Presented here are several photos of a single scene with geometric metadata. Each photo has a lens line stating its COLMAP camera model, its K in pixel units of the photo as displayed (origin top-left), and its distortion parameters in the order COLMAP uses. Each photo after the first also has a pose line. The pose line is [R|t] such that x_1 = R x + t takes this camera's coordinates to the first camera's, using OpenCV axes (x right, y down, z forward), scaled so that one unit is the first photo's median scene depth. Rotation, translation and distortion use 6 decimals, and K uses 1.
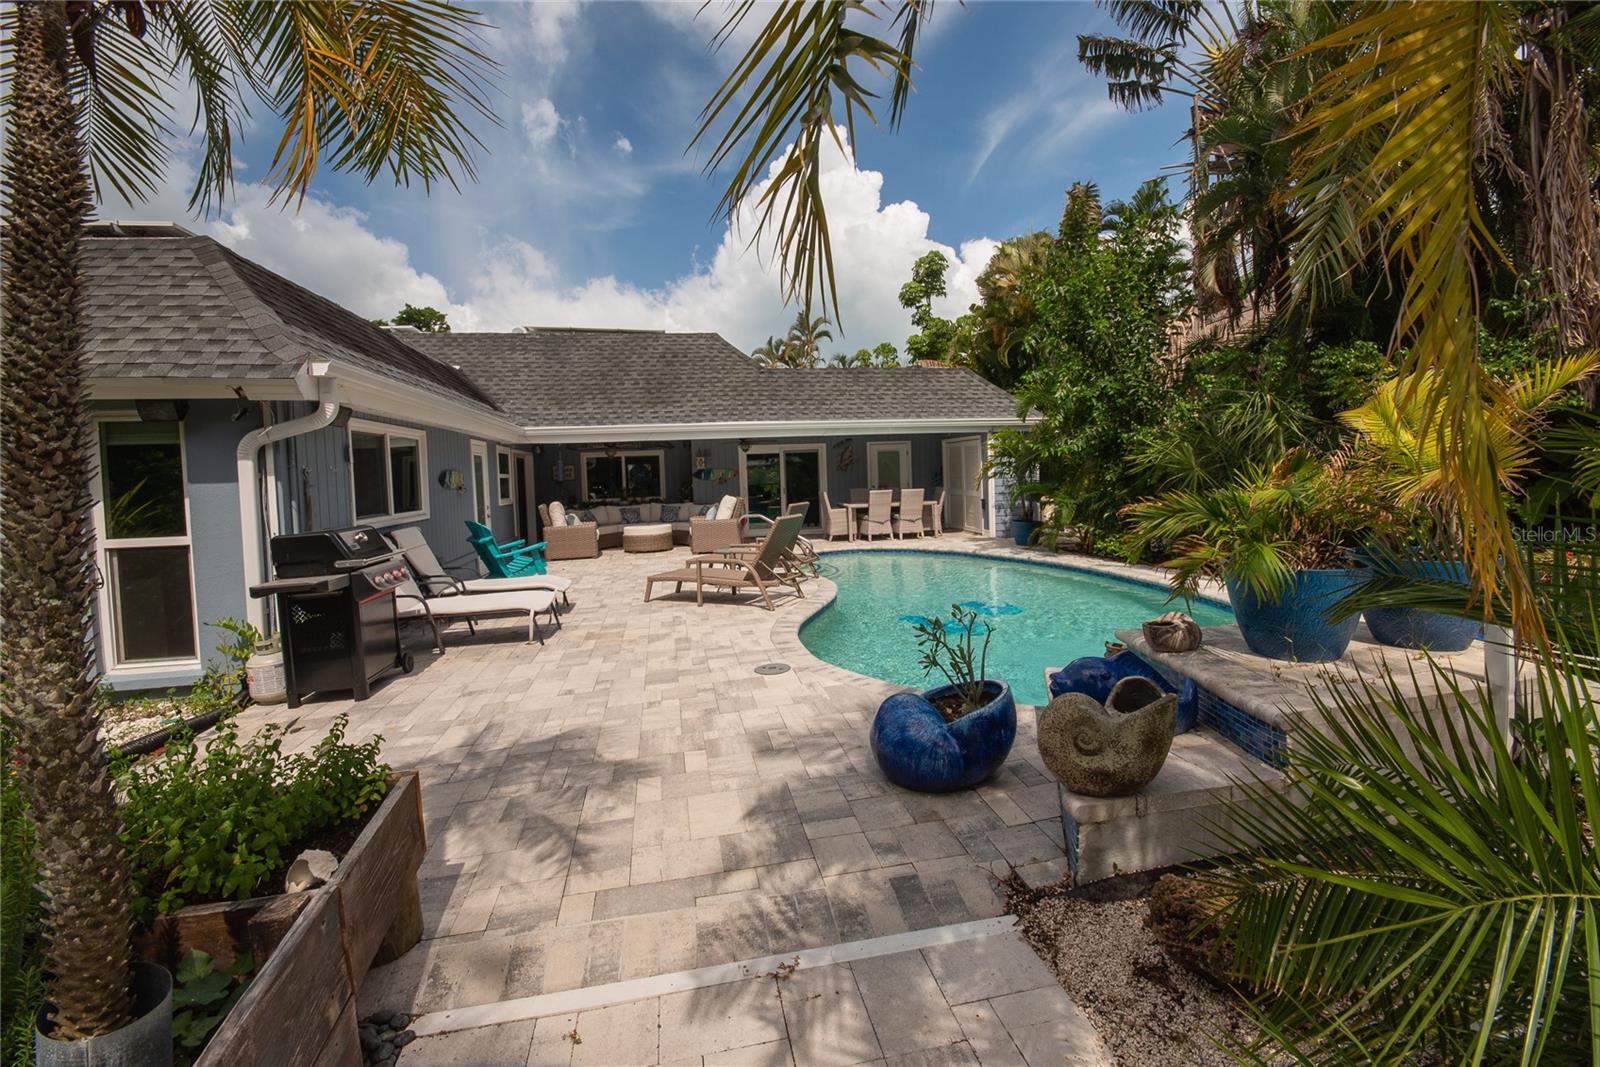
lens RADIAL K [[638.1, 0, 792.9], [0, 638.1, 496.6], [0, 0, 1]] dist [0.009789, -0.012558]
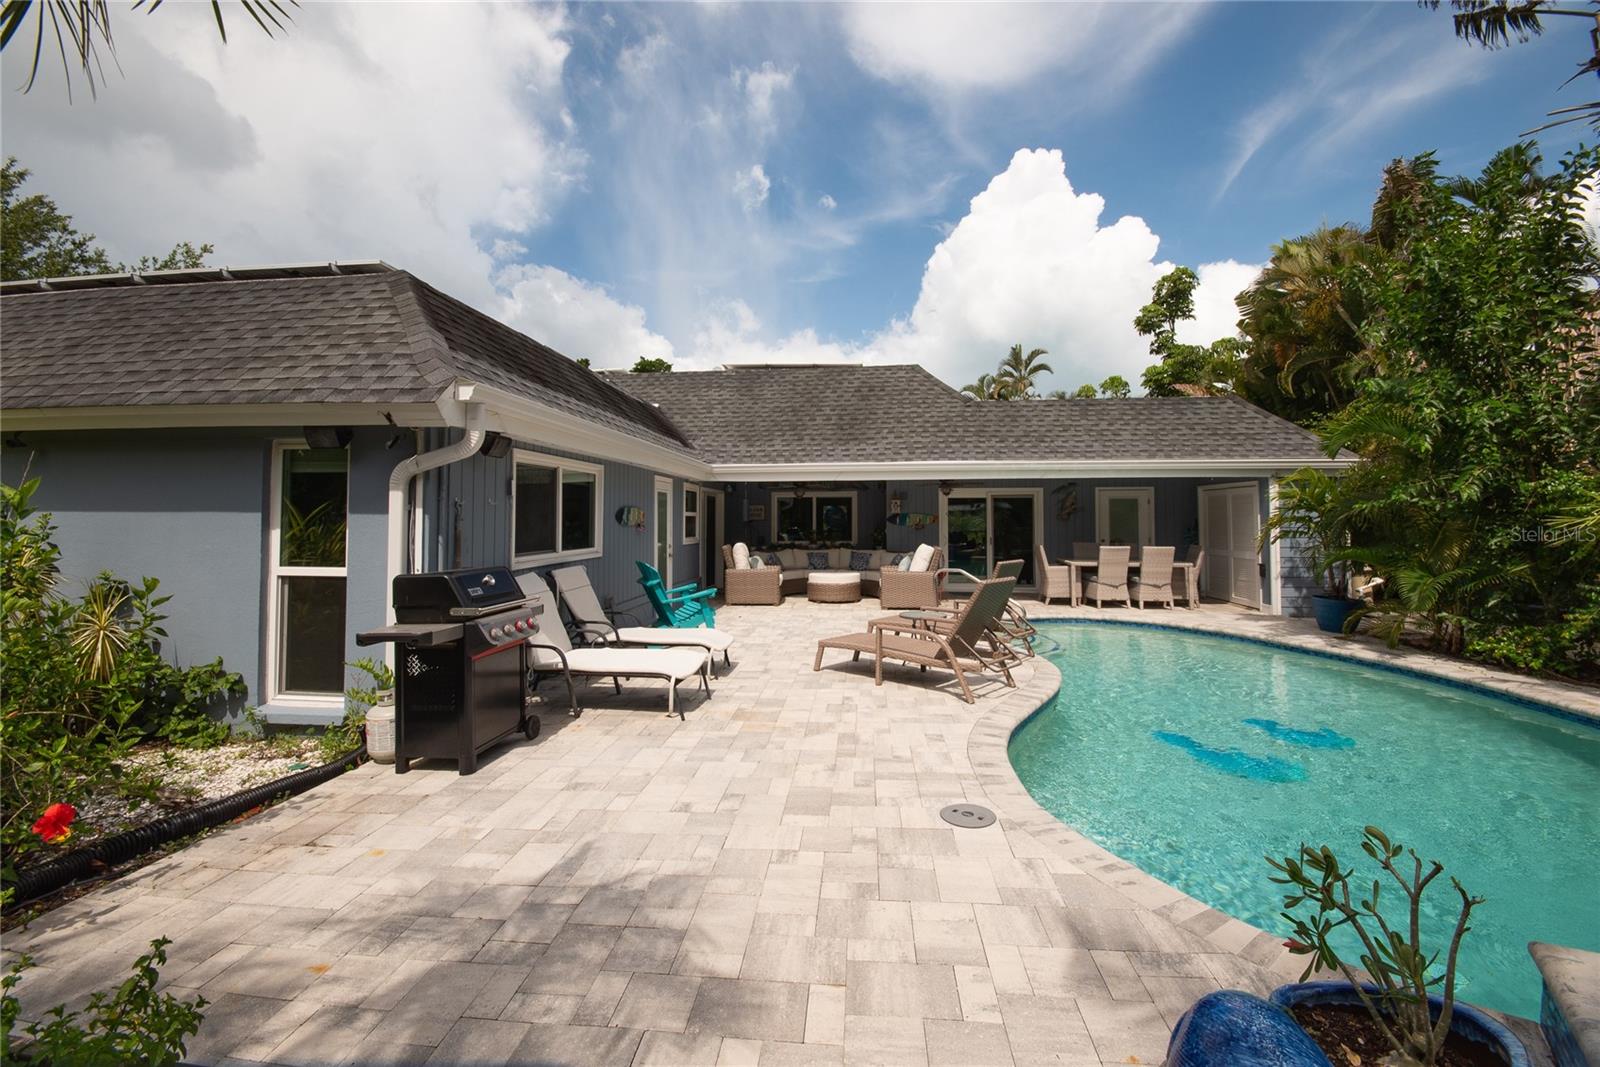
lens RADIAL K [[638.1, 0, 792.9], [0, 638.1, 496.6], [0, 0, 1]] dist [0.009789, -0.012558]
pose [[0.950624, 0.023919, -0.309421, -0.003100], [-0.044589, 0.997208, -0.059904, -0.007721], [0.307125, 0.070743, 0.949036, 0.125251]]
